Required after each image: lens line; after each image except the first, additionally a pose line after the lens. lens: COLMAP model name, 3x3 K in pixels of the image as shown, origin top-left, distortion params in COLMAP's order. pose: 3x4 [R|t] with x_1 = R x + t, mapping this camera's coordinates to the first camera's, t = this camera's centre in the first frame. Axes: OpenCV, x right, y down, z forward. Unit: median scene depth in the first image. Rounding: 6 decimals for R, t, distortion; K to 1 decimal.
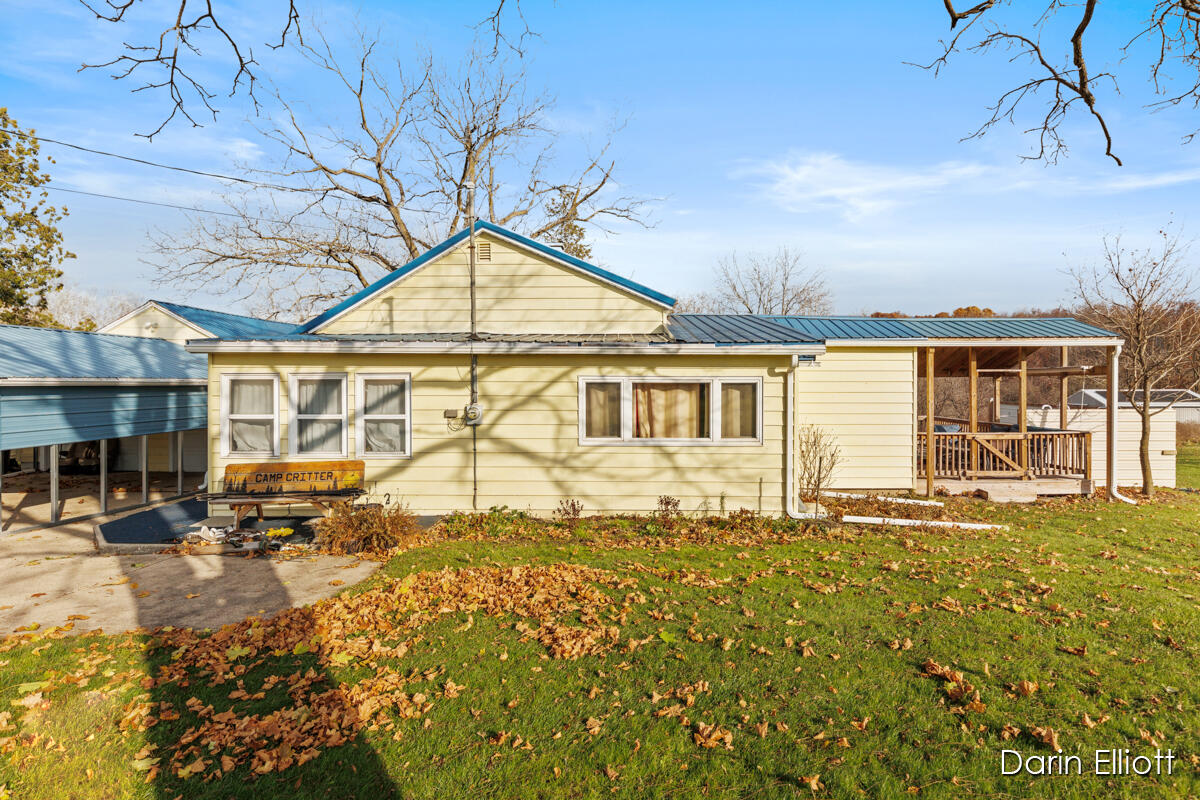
lens RADIAL K [[638.8, 0, 608.2], [0, 638.8, 394.0], [0, 0, 1]] dist [-0.003696, 0.000242]
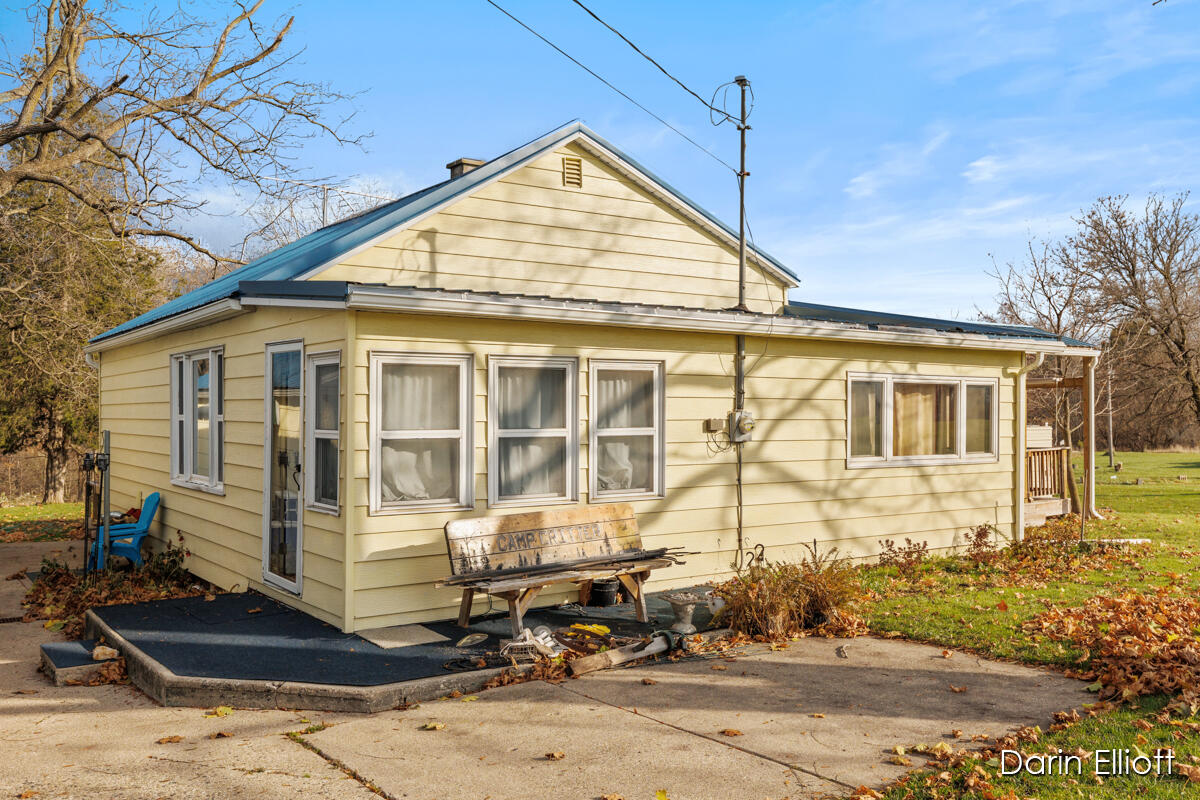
lens RADIAL K [[1059.0, 0, 601.9], [0, 1059.0, 406.6], [0, 0, 1]] dist [-0.001915, -0.000589]
pose [[0.804219, 0.003728, 0.594321, -0.974125], [0.010801, 0.999723, -0.020887, 0.032383], [-0.594235, 0.023217, 0.803957, 0.204546]]
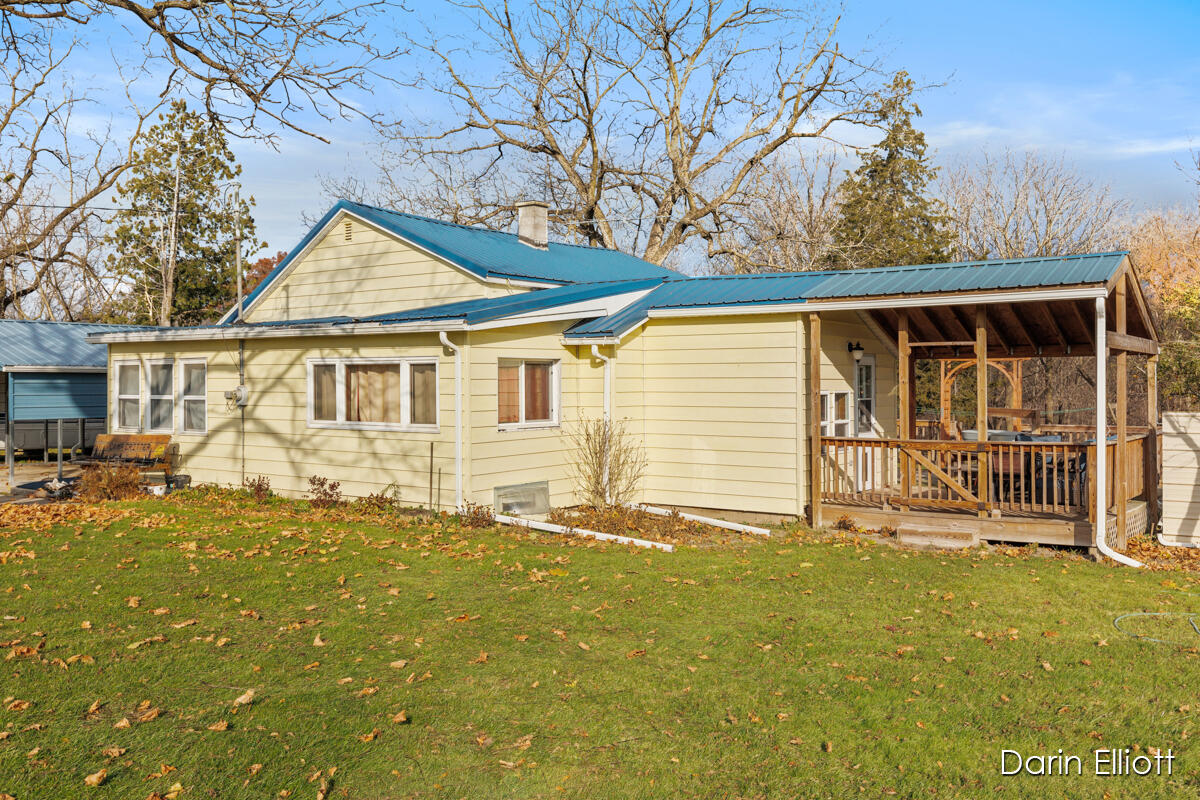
lens RADIAL K [[1027.2, 0, 595.2], [0, 1027.2, 390.1], [0, 0, 1]] dist [0.016621, 0.001560]
pose [[0.818573, 0.004219, -0.574387, 1.247341], [-0.010445, 0.999917, -0.007540, 0.028582], [0.574308, 0.012172, 0.818549, -0.063409]]
